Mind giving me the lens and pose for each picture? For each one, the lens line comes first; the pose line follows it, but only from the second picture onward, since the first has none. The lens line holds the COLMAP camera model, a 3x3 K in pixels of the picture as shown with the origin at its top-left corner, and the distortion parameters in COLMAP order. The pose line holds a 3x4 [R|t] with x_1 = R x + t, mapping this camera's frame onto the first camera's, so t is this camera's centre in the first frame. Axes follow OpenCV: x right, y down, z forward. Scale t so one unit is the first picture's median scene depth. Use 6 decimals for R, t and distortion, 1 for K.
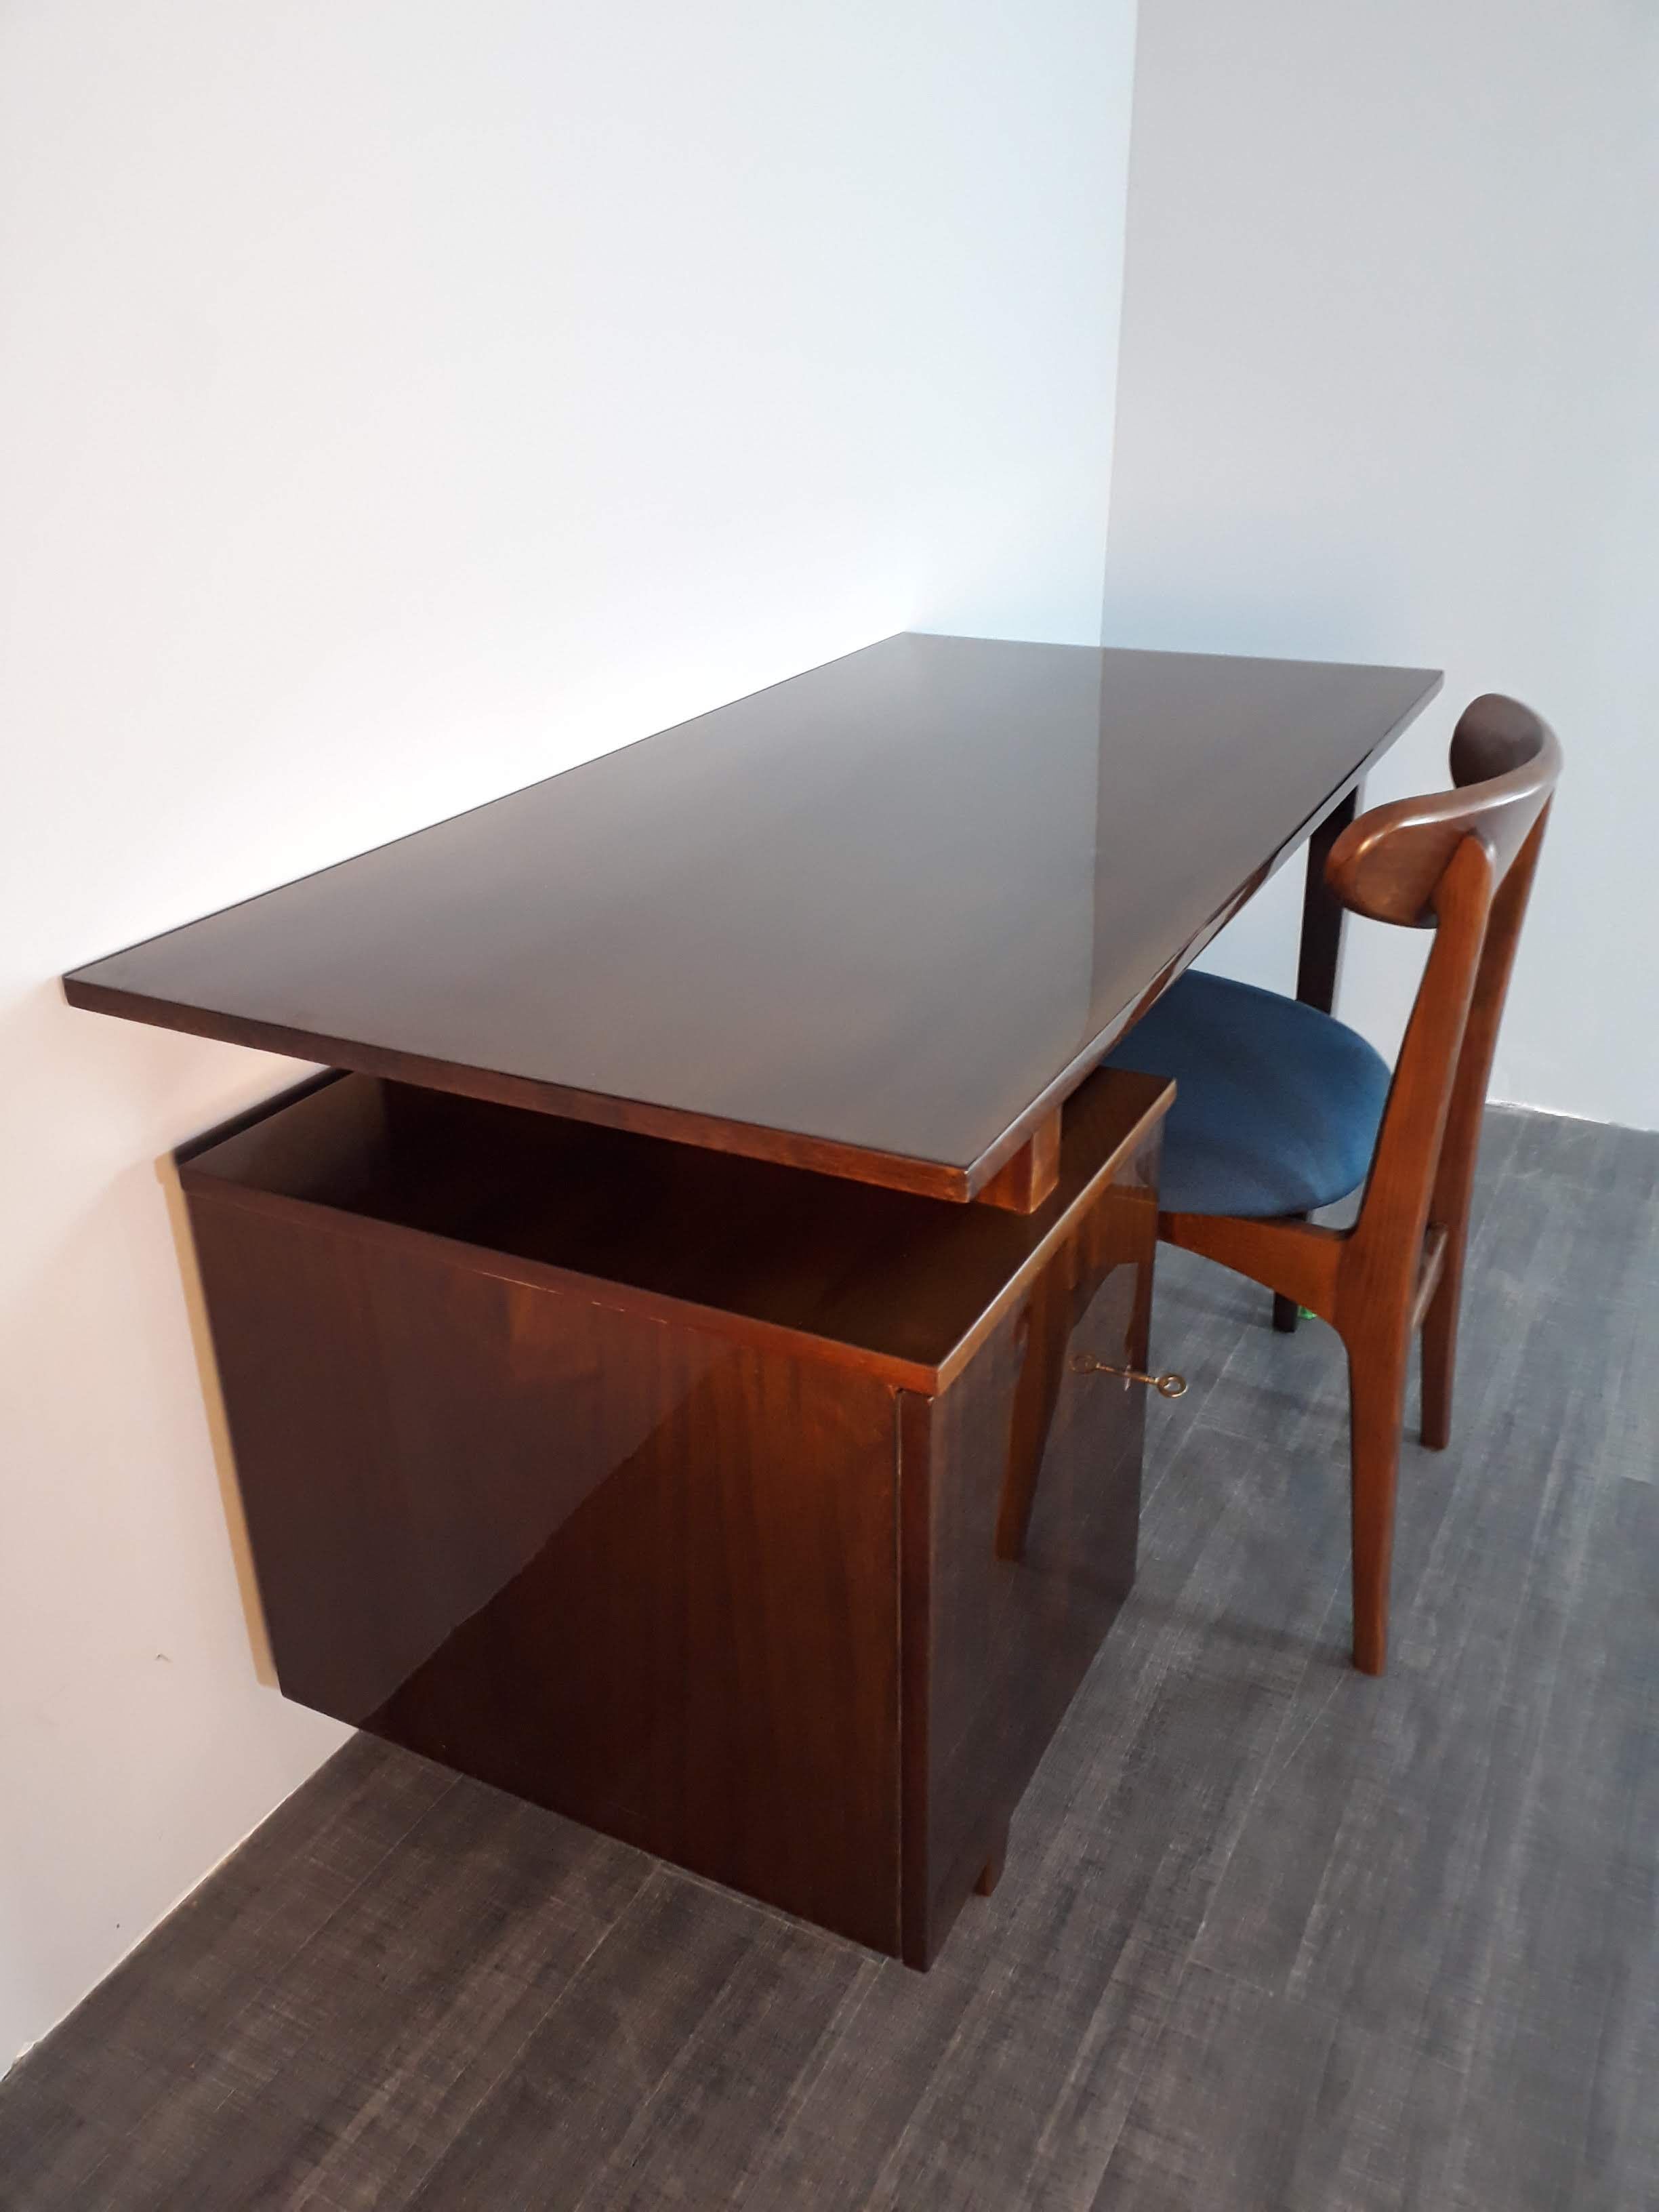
lens RADIAL K [[1776.8, 0, 830.6], [0, 1776.8, 1053.5], [0, 0, 1]] dist [-0.010357, -0.006529]
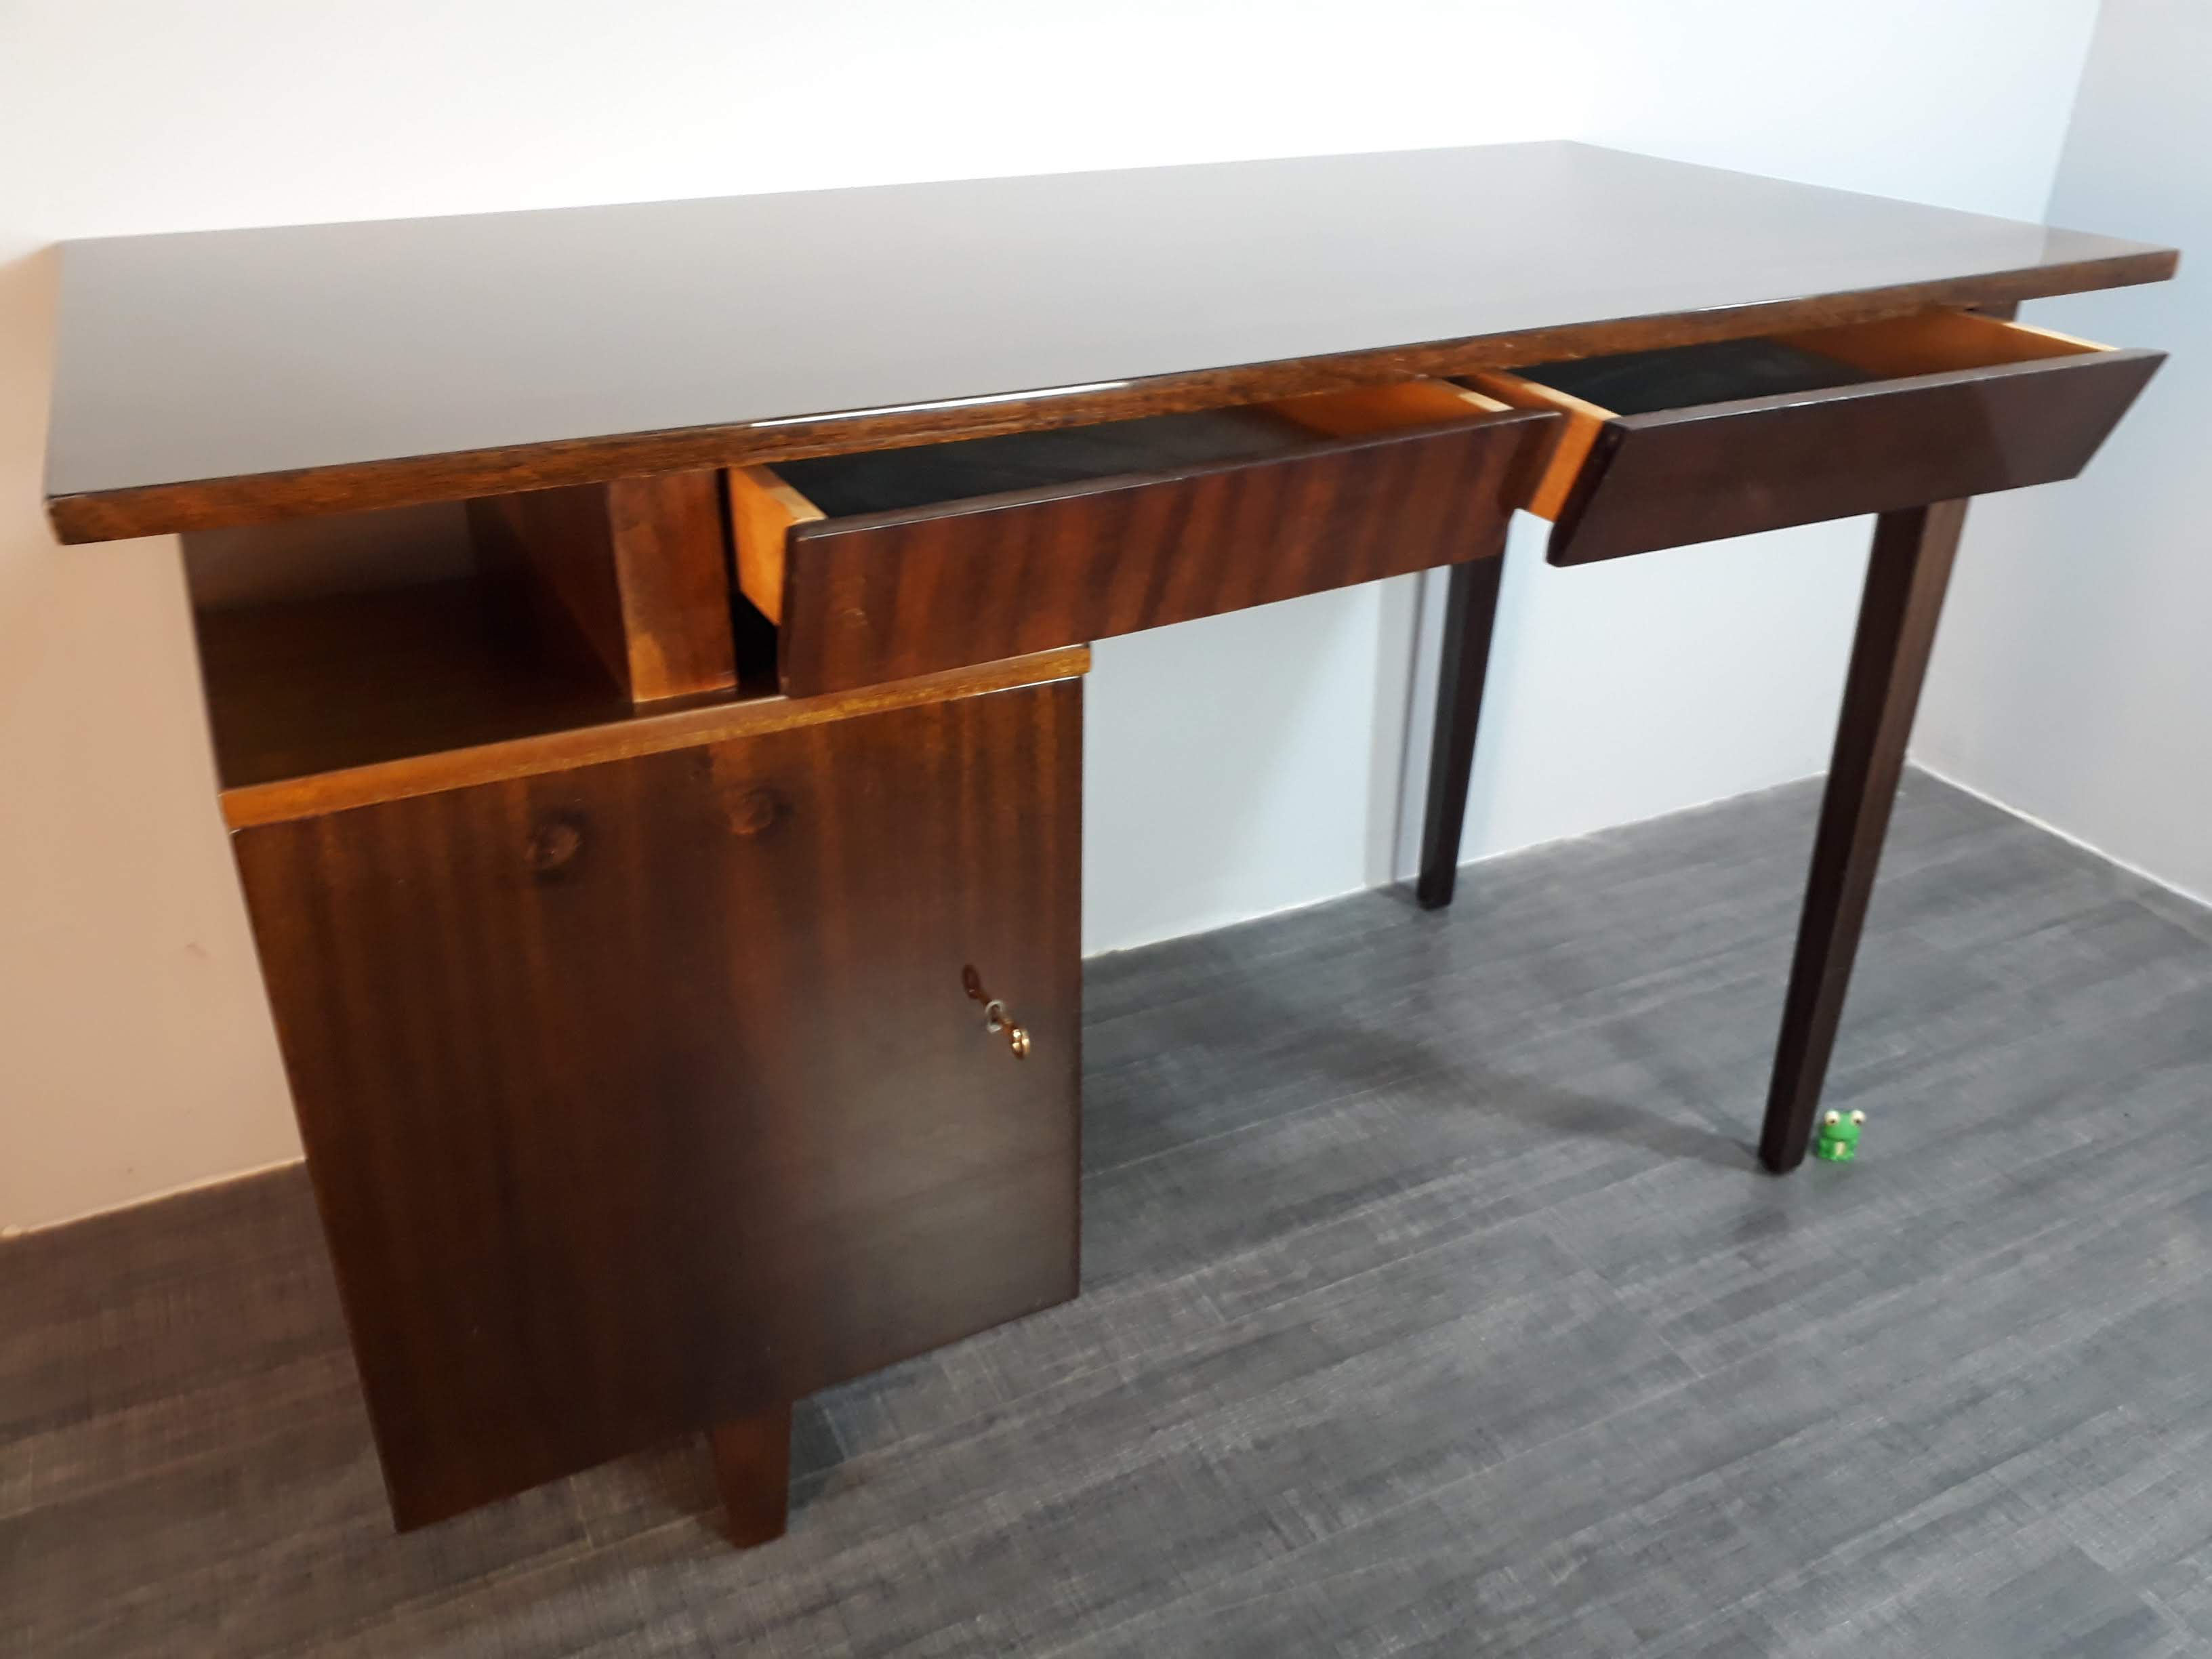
lens RADIAL K [[1803.4, 0, 1102.9], [0, 1803.4, 834.3], [0, 0, 1]] dist [-0.006739, -0.001587]
pose [[0.817306, 0.293098, -0.496089, 0.561496], [-0.254701, 0.956052, 0.145233, -0.014306], [0.516854, 0.007655, 0.856039, 0.365208]]
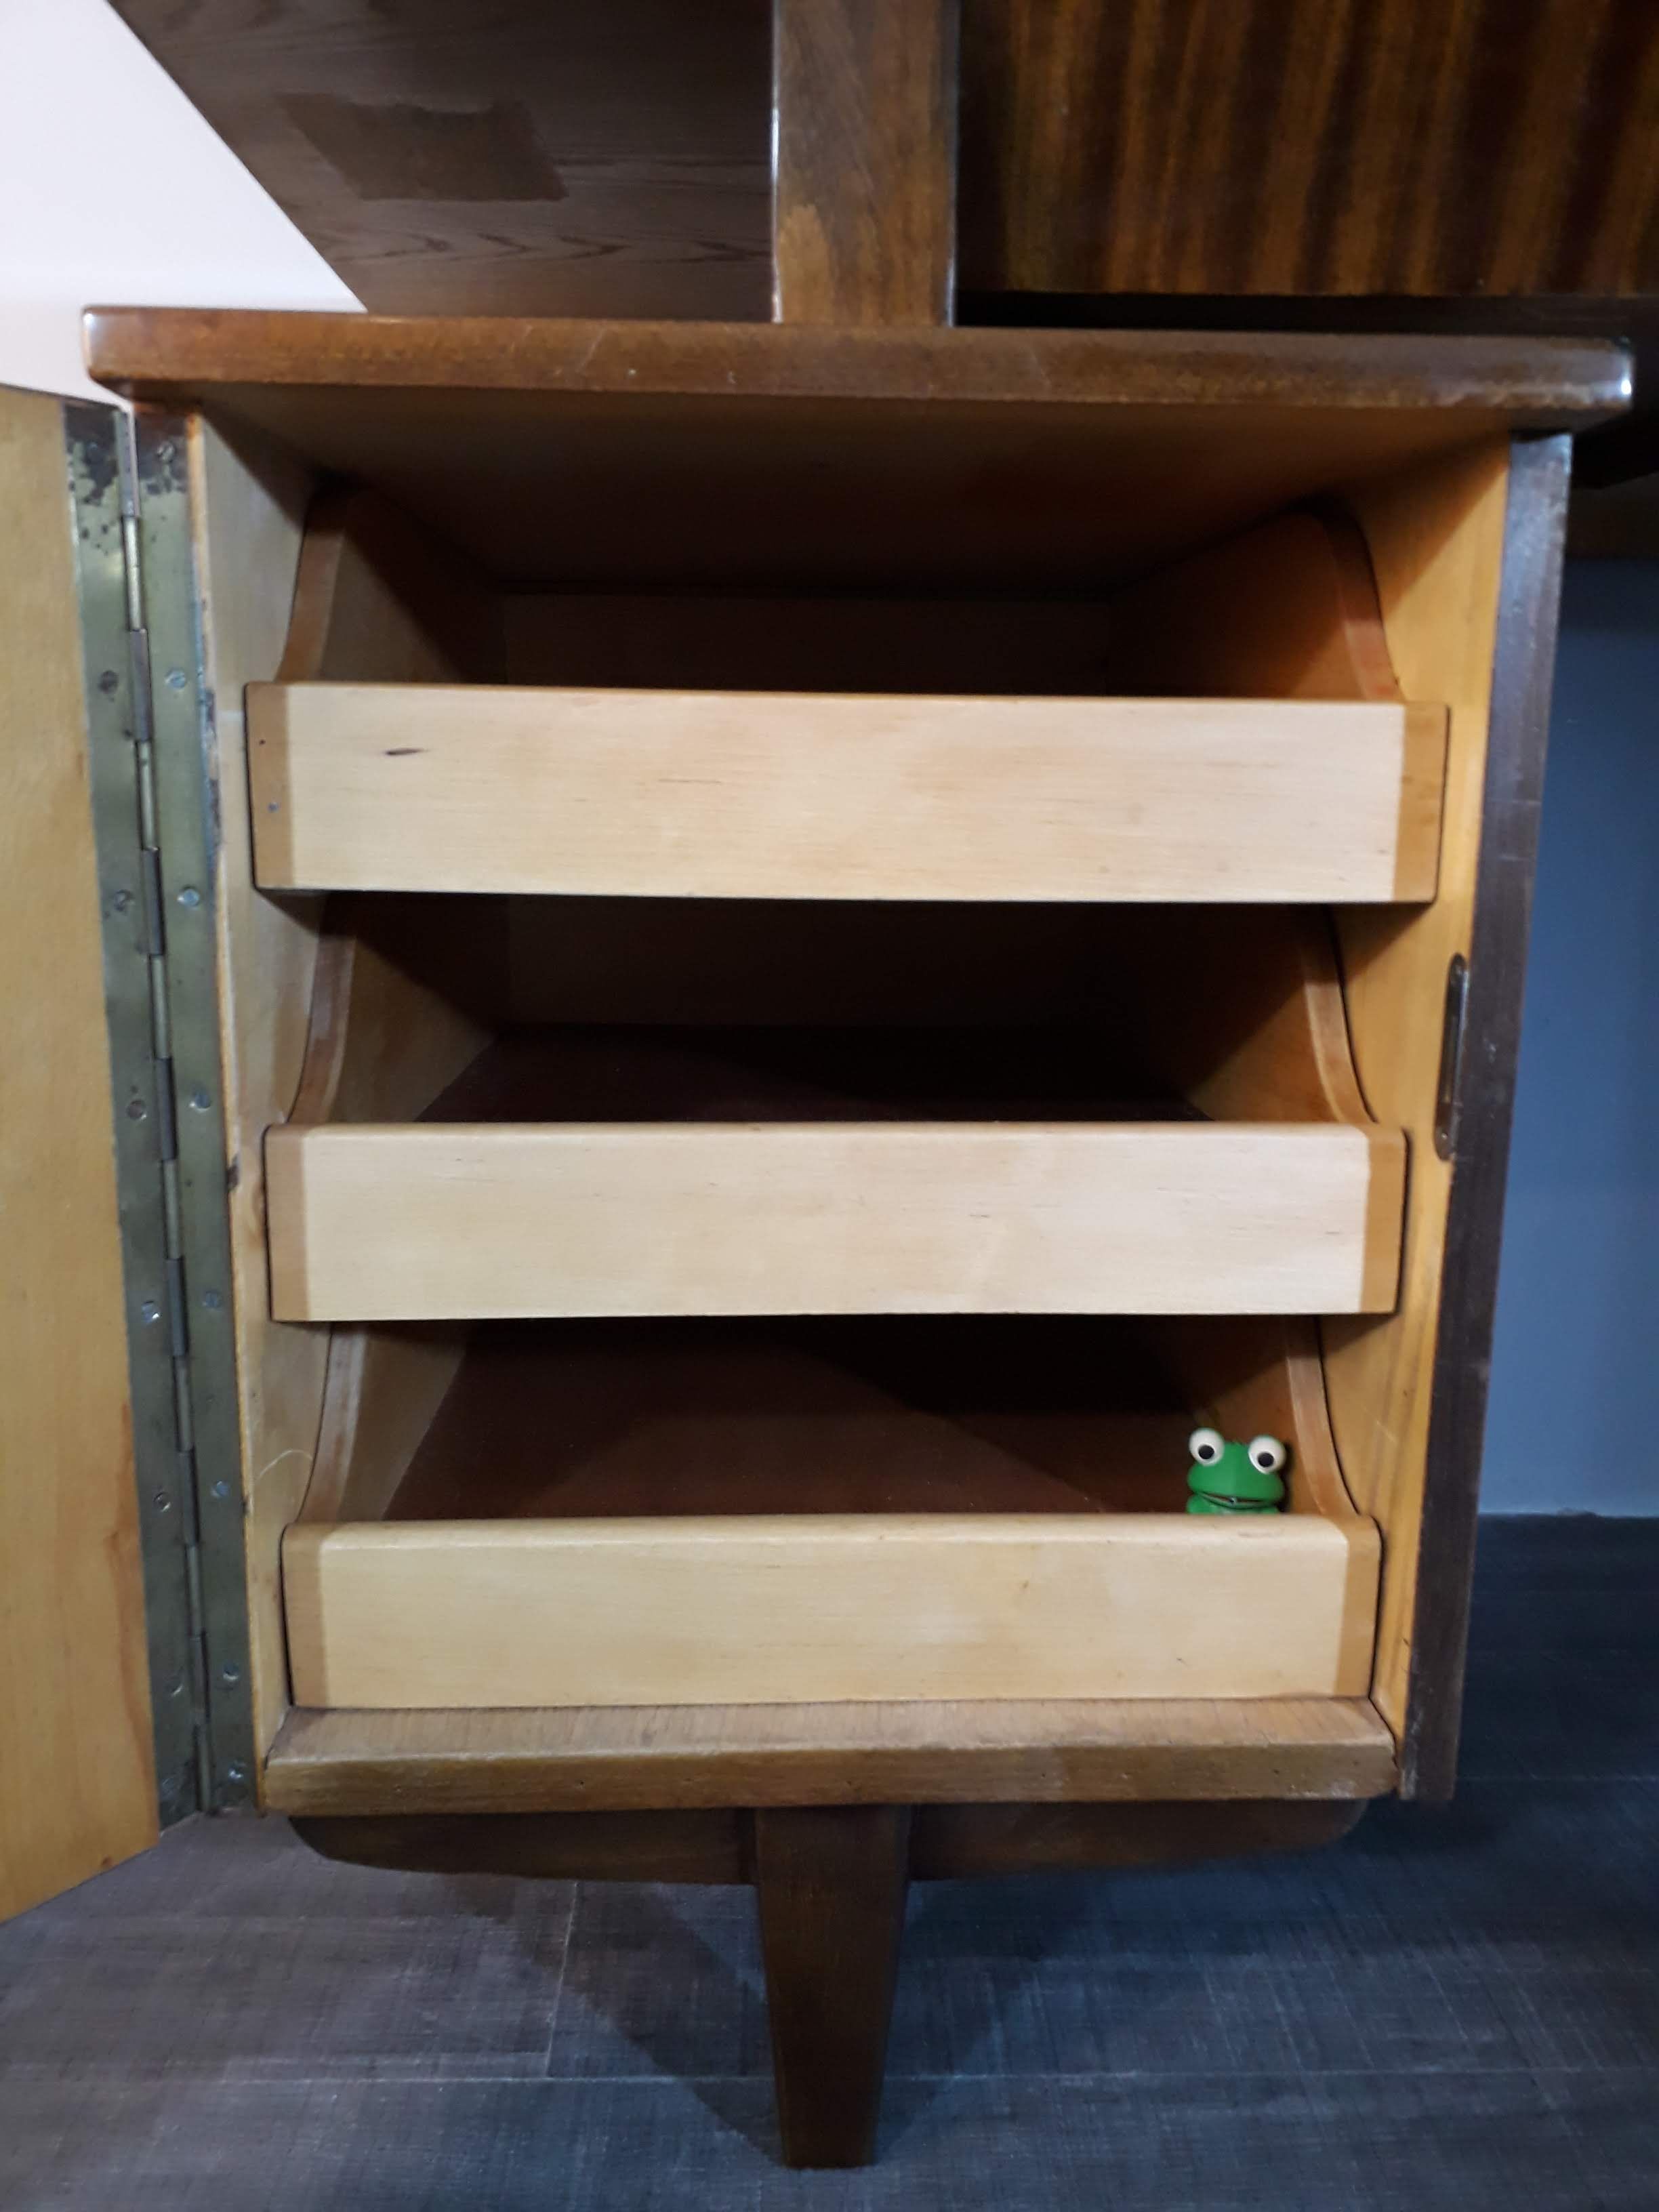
lens RADIAL K [[1803.4, 0, 807.1], [0, 1803.4, 1099.2], [0, 0, 1]] dist [-0.006739, -0.001587]
pose [[0.496553, 0.193046, -0.846267, 0.444112], [-0.371820, 0.928283, -0.006412, 0.225848], [0.784338, 0.317843, 0.532720, 0.686031]]
